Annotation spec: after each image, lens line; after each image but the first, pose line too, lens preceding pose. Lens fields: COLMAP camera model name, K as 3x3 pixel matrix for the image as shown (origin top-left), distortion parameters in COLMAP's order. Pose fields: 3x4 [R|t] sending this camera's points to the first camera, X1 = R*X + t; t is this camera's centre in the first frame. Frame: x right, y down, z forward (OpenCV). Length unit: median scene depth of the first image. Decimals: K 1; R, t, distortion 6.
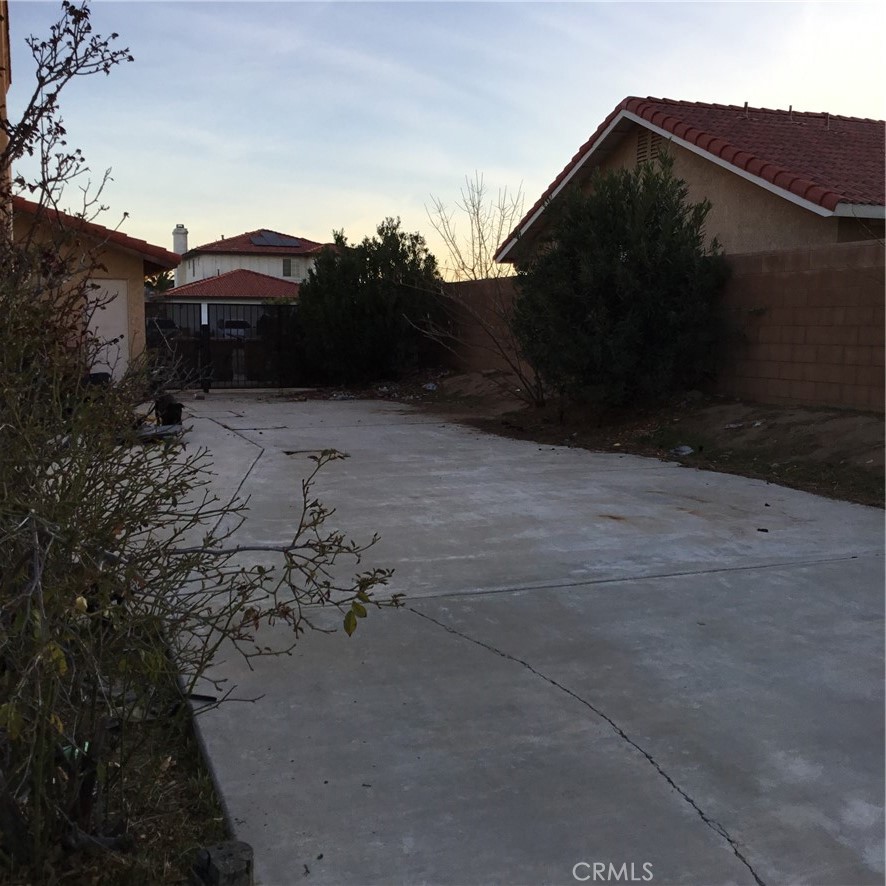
lens RADIAL K [[1059.1, 0, 432.9], [0, 1059.1, 445.3], [0, 0, 1]] dist [0.122531, -0.257968]
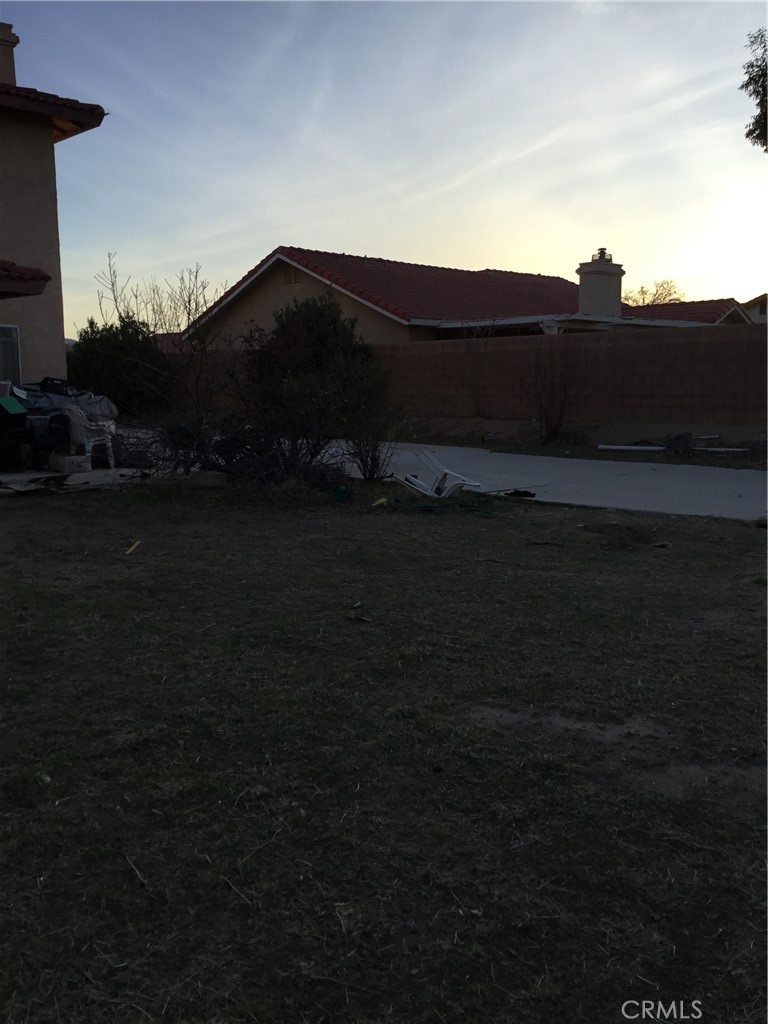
lens RADIAL K [[910.0, 0, 384.0], [0, 910.0, 512.0], [0, 0, 1]] dist [0.131589, -0.253005]
pose [[0.910805, -0.075048, 0.405958, -0.302405], [0.062009, 0.997052, 0.045198, 0.046410], [-0.408153, -0.015993, 0.912773, -0.433368]]
